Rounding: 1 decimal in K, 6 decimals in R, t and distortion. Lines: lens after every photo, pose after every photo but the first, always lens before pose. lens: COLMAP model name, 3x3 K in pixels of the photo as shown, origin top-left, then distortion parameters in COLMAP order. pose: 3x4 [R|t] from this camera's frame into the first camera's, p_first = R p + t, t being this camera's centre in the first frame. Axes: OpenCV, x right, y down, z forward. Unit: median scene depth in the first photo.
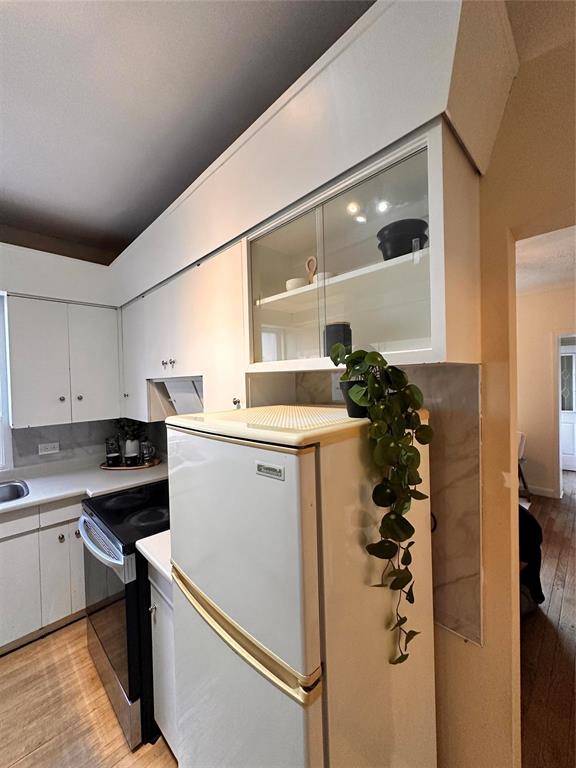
lens RADIAL K [[304.1, 0, 287.1], [0, 304.1, 383.3], [0, 0, 1]] dist [-0.008146, 0.000330]
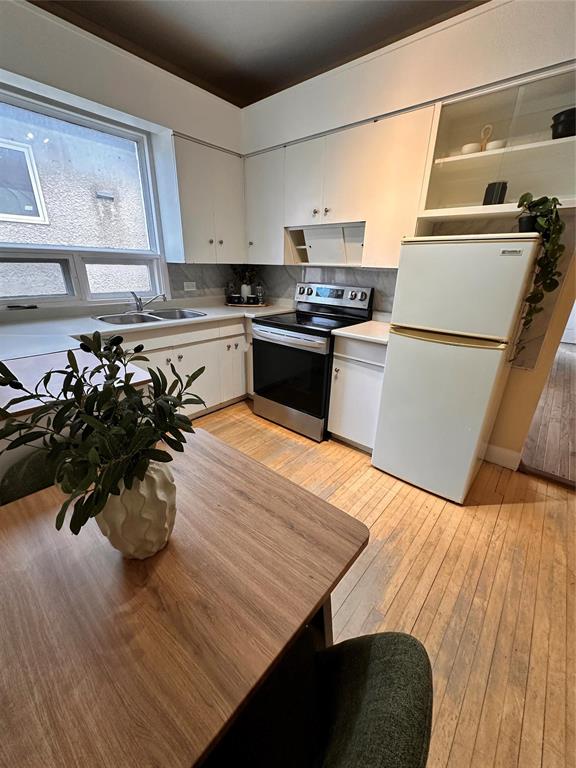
lens RADIAL K [[304.1, 0, 287.7], [0, 304.1, 386.7], [0, 0, 1]] dist [-0.008146, 0.000330]
pose [[0.995006, 0.013328, 0.098921, -0.584623], [-0.048561, 0.930489, 0.363087, 0.147406], [-0.087205, -0.366078, 0.926489, -0.395225]]
